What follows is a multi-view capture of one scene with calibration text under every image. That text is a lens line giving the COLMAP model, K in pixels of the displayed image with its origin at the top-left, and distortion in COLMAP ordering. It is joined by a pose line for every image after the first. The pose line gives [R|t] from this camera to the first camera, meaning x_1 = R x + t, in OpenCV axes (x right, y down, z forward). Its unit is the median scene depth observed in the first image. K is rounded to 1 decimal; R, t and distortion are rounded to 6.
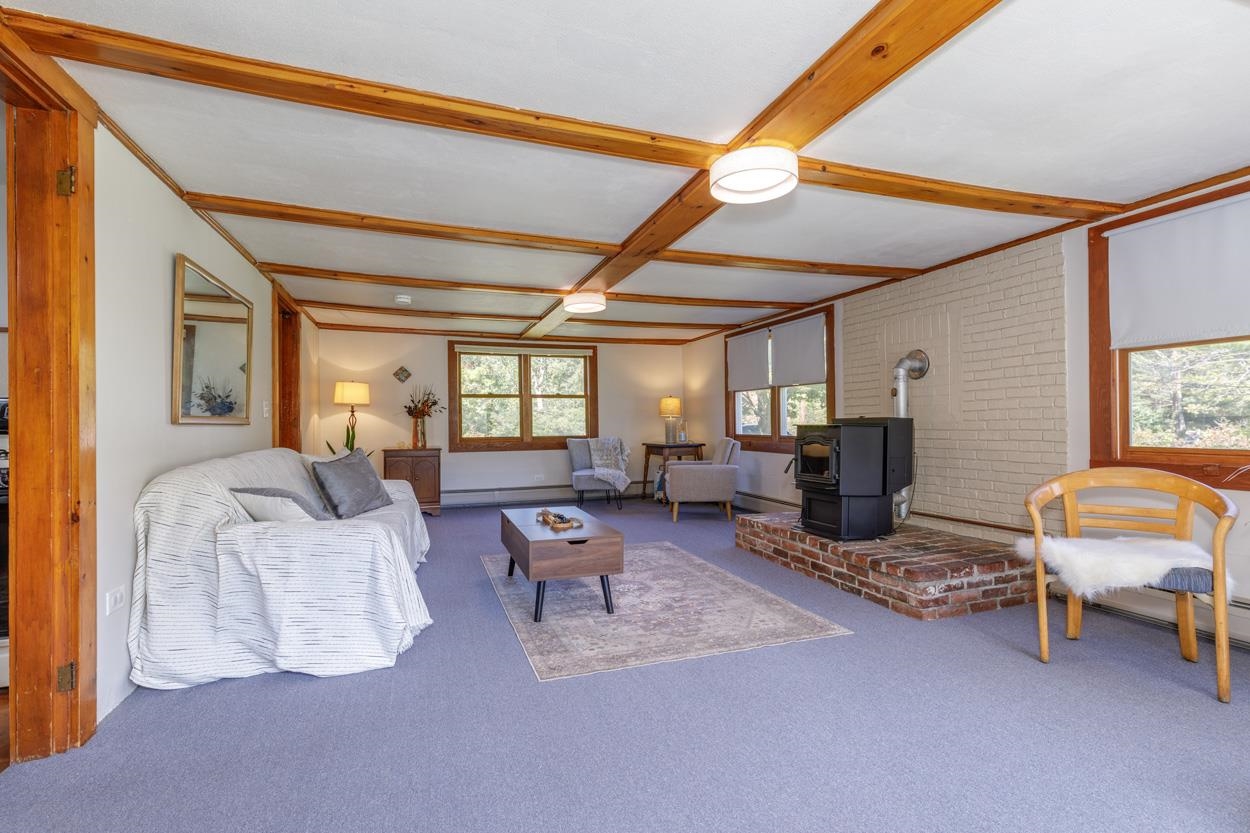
lens RADIAL K [[565.5, 0, 612.5], [0, 565.5, 418.5], [0, 0, 1]] dist [0.008850, -0.002357]
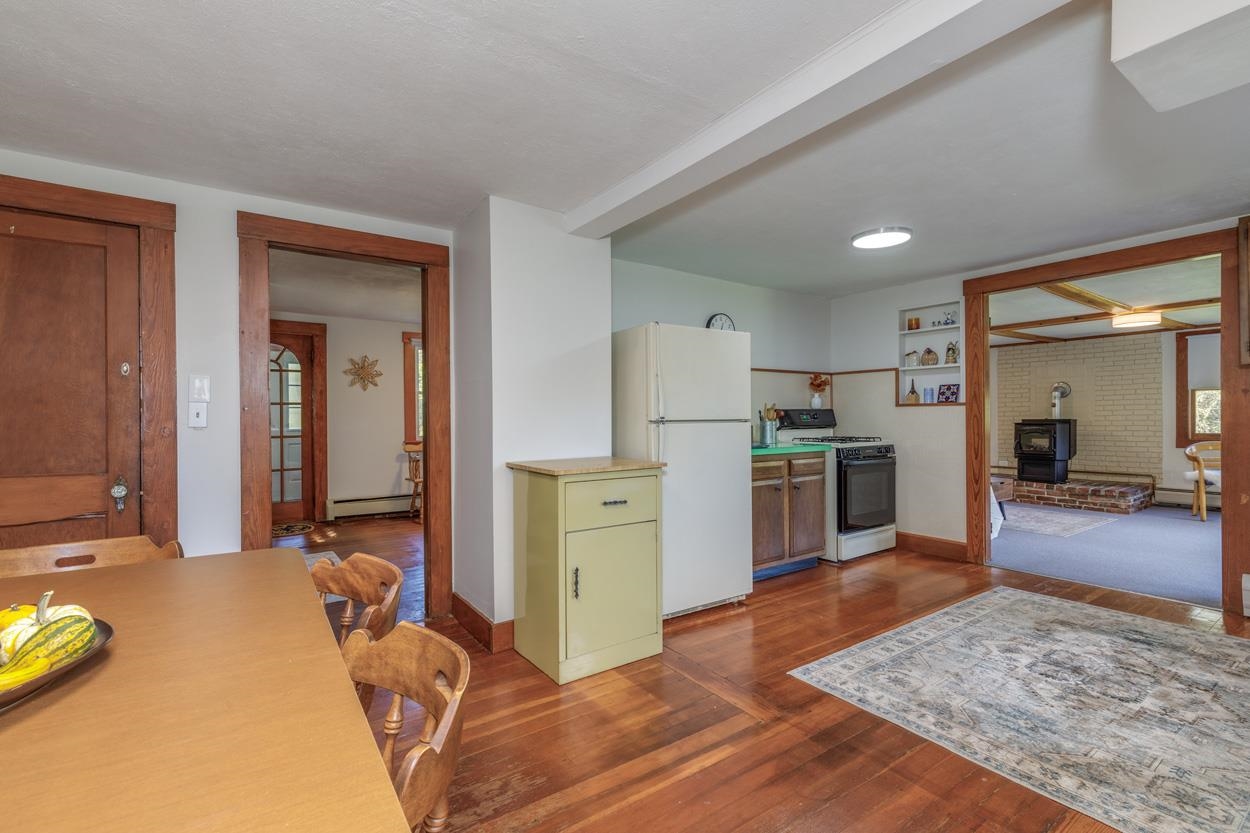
lens RADIAL K [[565.5, 0, 619.7], [0, 565.5, 418.0], [0, 0, 1]] dist [0.008850, -0.002357]
pose [[0.960459, 0.003015, 0.278407, -1.513294], [-0.005801, 0.999941, 0.009183, -0.014134], [-0.278362, -0.010435, 0.960419, -0.418056]]
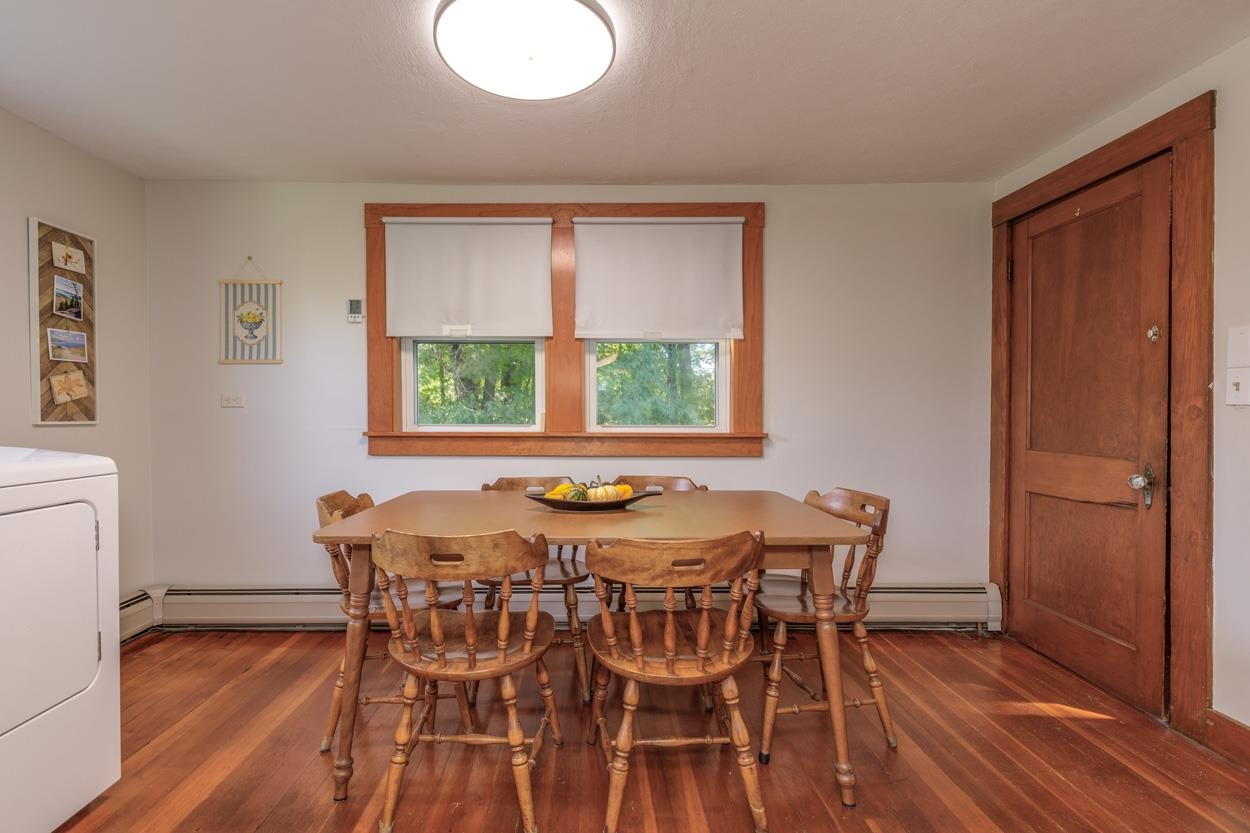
lens RADIAL K [[565.5, 0, 581.5], [0, 565.5, 422.8], [0, 0, 1]] dist [0.008850, -0.002357]
pose [[-0.328283, 0.019309, -0.944382, -1.205816], [0.010181, 0.999805, 0.016903, 0.007376], [0.944525, -0.004066, -0.328415, 0.027580]]
